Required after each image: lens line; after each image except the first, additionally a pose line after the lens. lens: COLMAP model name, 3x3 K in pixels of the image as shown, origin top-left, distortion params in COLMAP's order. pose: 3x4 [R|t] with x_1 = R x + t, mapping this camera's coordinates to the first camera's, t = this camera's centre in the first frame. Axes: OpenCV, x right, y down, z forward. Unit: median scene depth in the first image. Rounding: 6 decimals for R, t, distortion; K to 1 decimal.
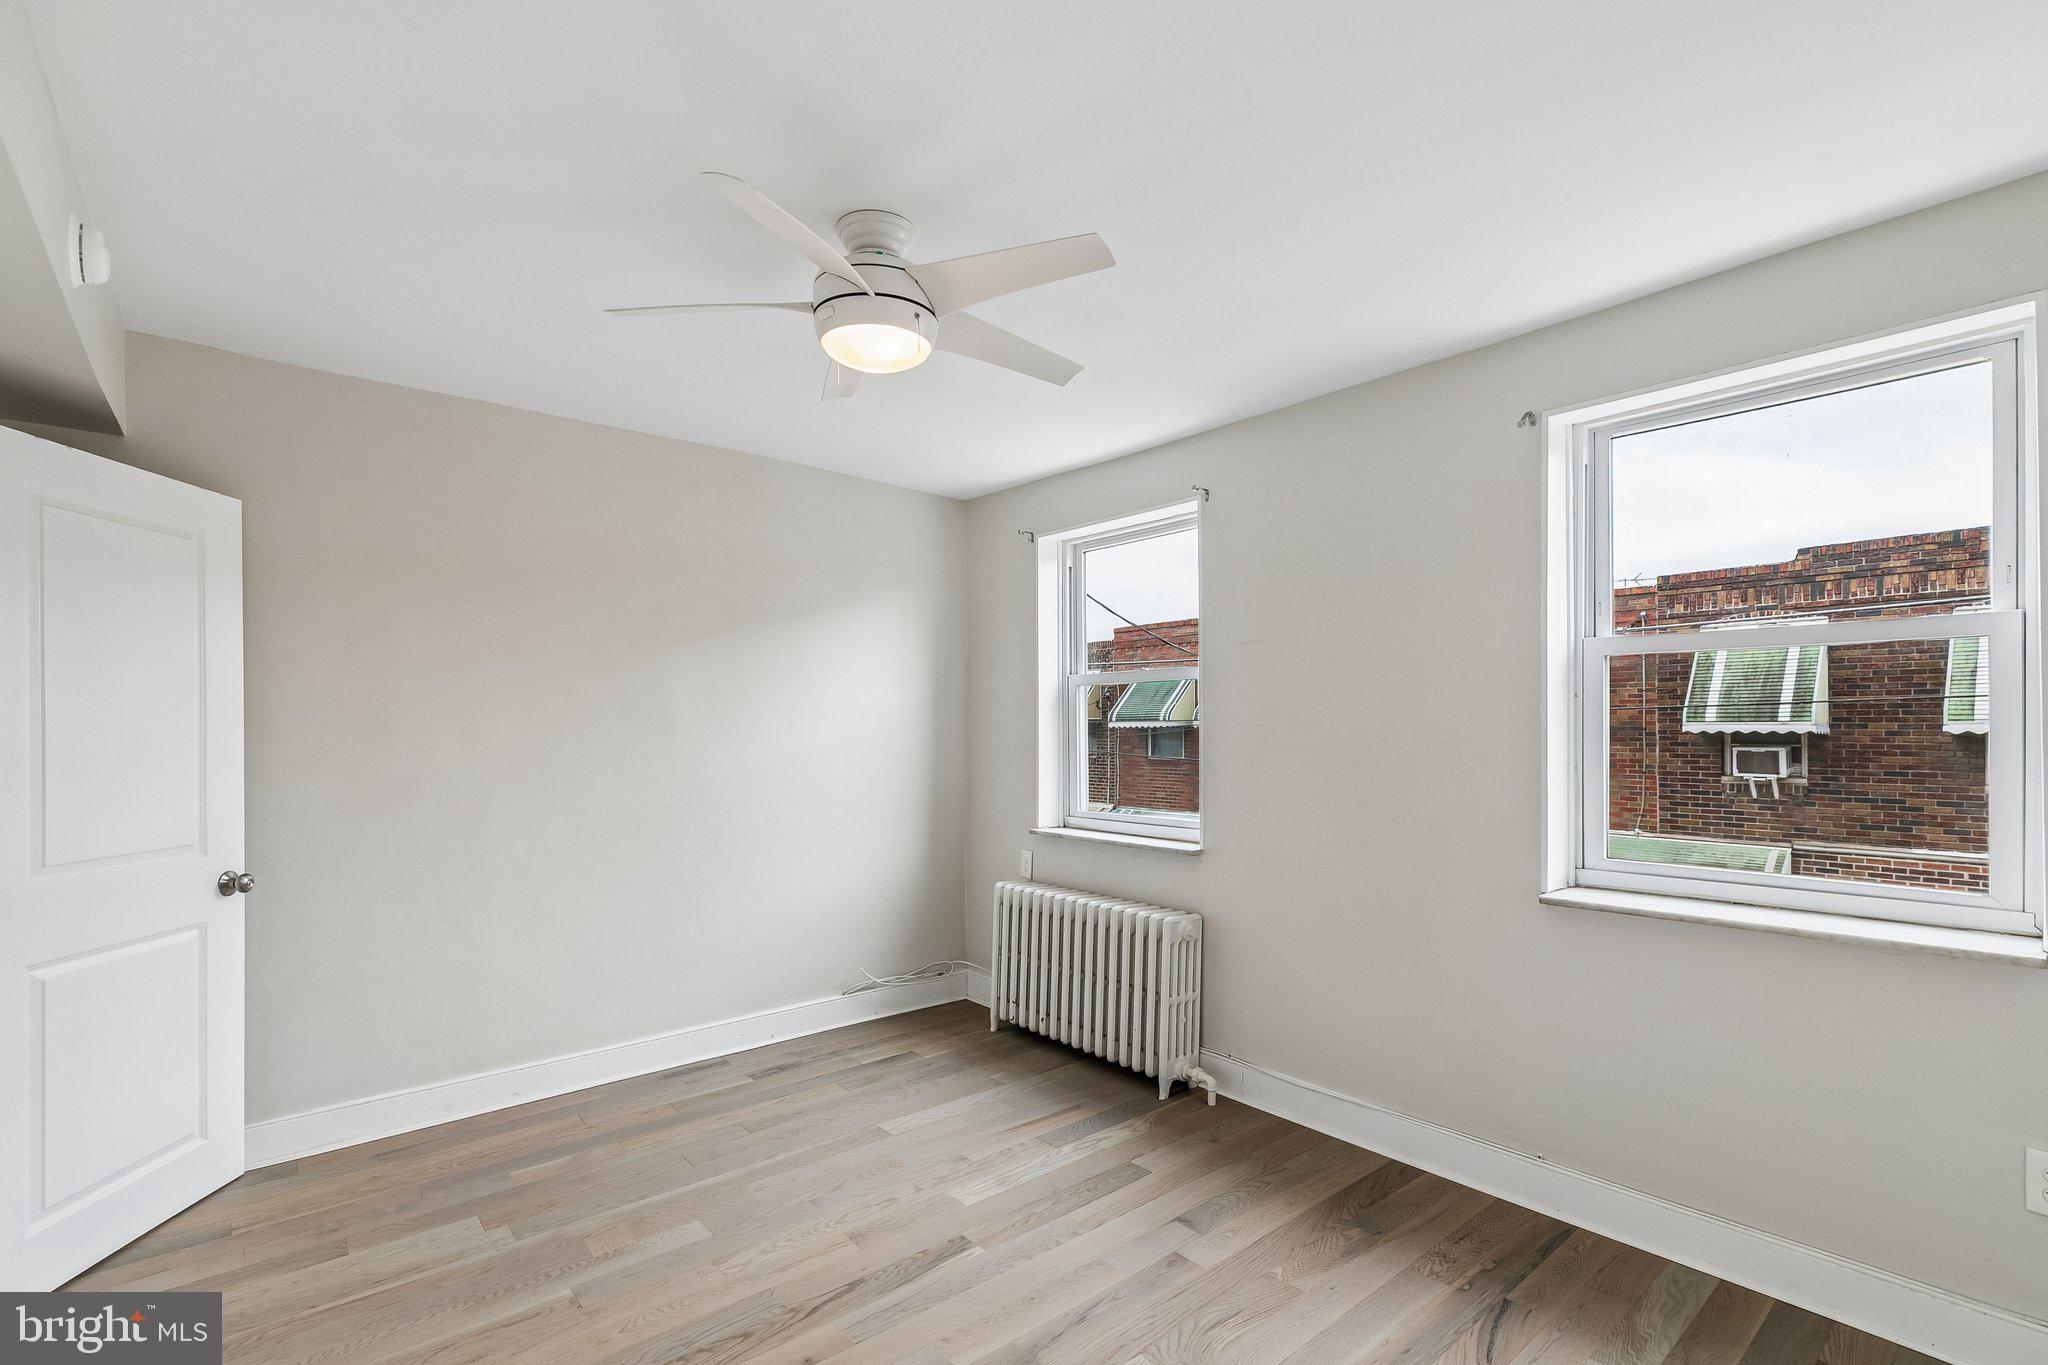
lens RADIAL K [[947.5, 0, 1021.6], [0, 947.5, 726.9], [0, 0, 1]] dist [0.000046, -0.000417]
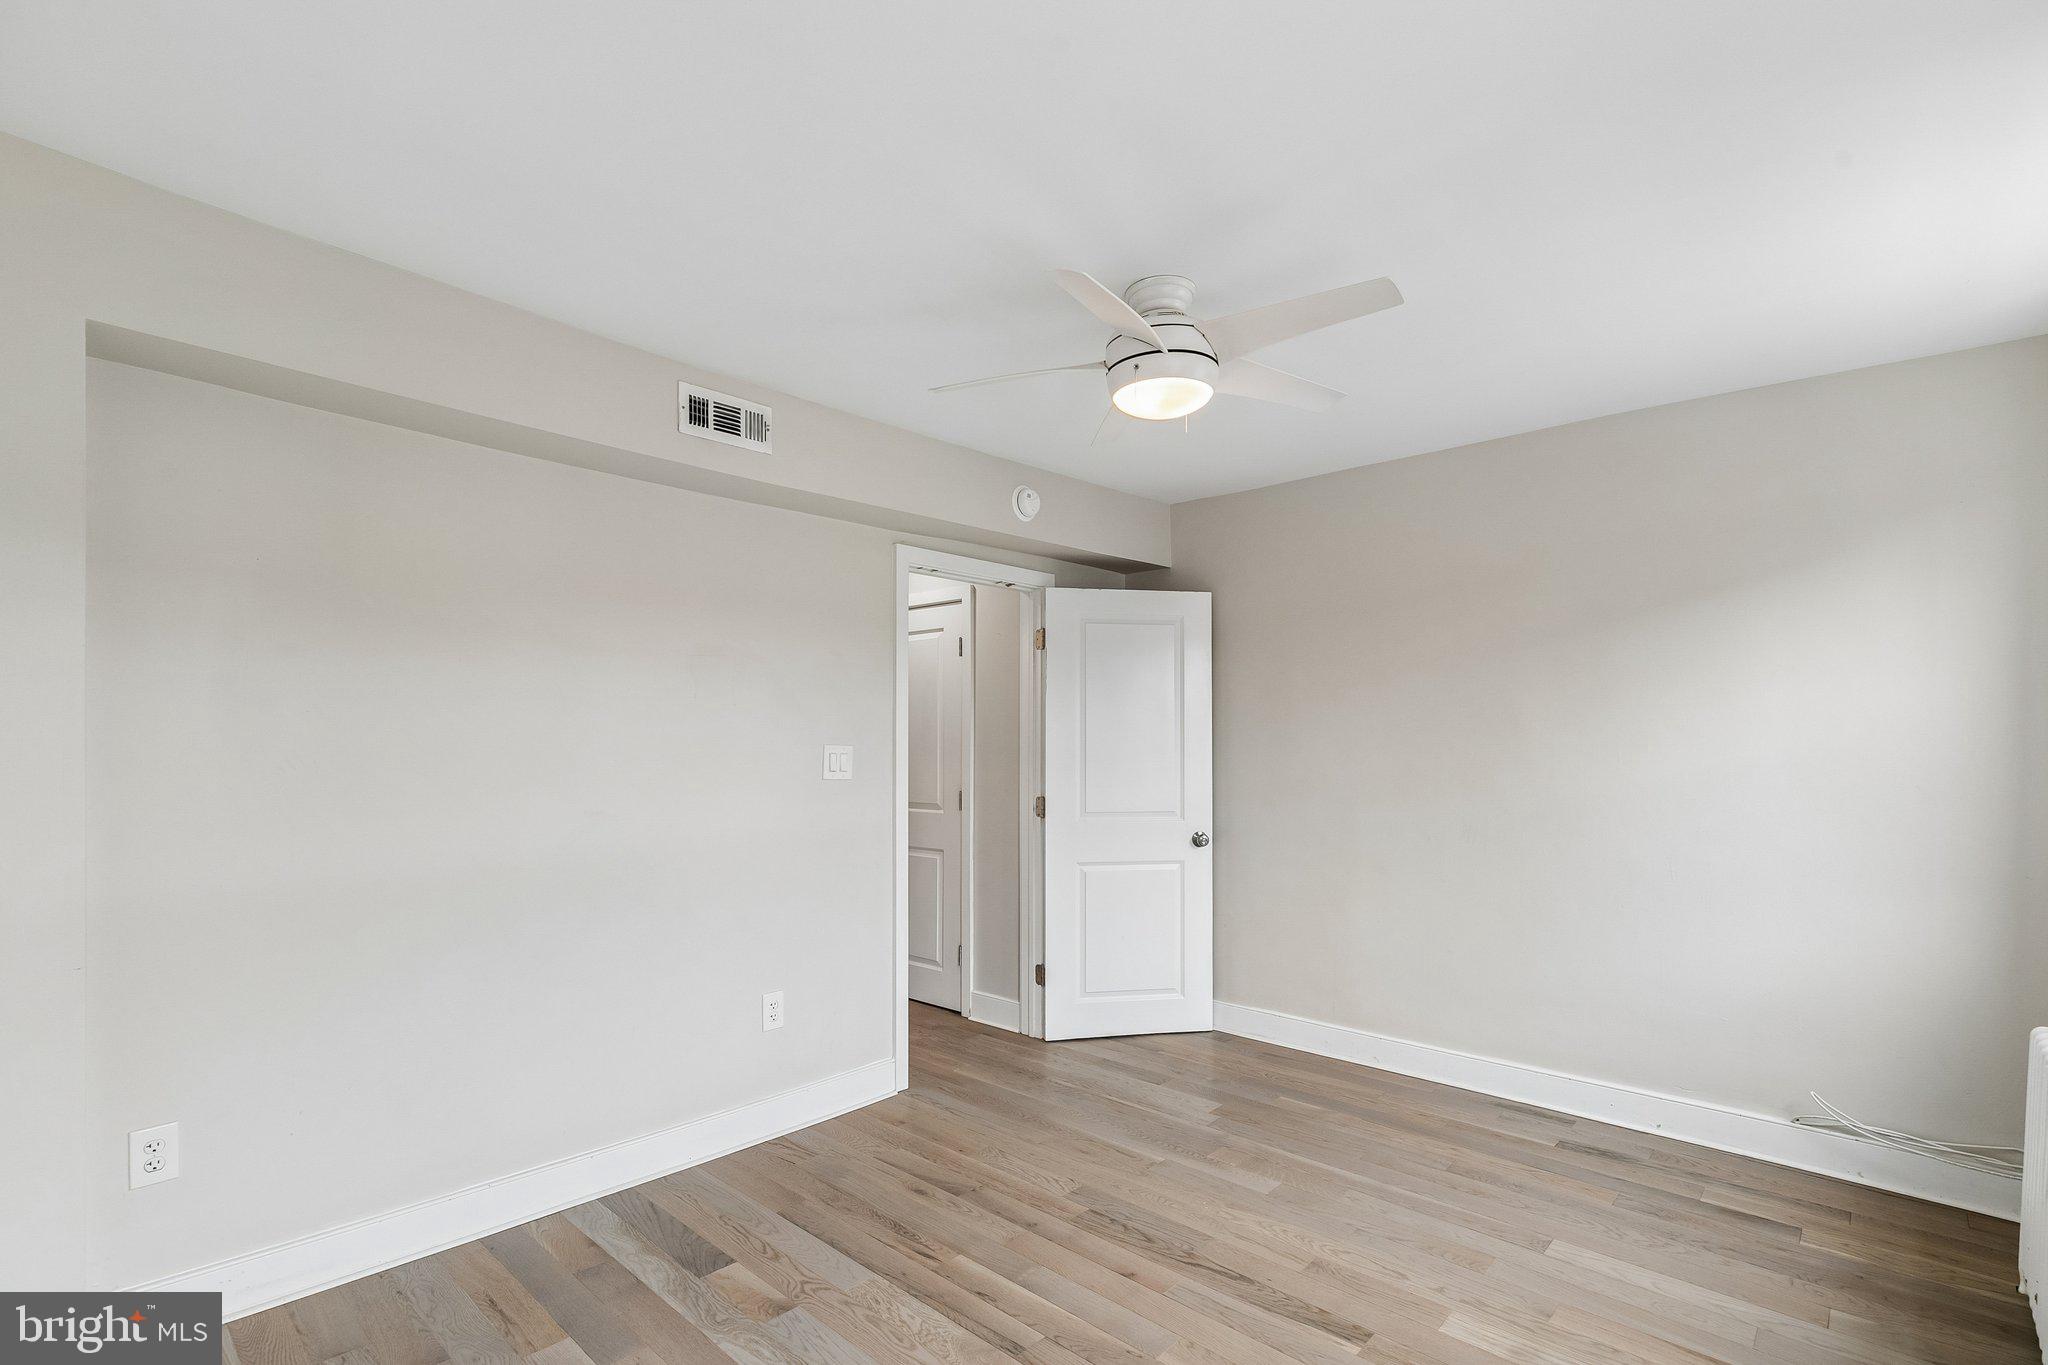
lens RADIAL K [[959.7, 0, 1012.9], [0, 959.7, 715.1], [0, 0, 1]] dist [0.001666, -0.000009]
pose [[0.099679, -0.020736, -0.994804, 0.552067], [-0.000375, 0.999782, -0.020877, -0.004794], [0.995020, 0.002454, 0.099649, 0.412452]]
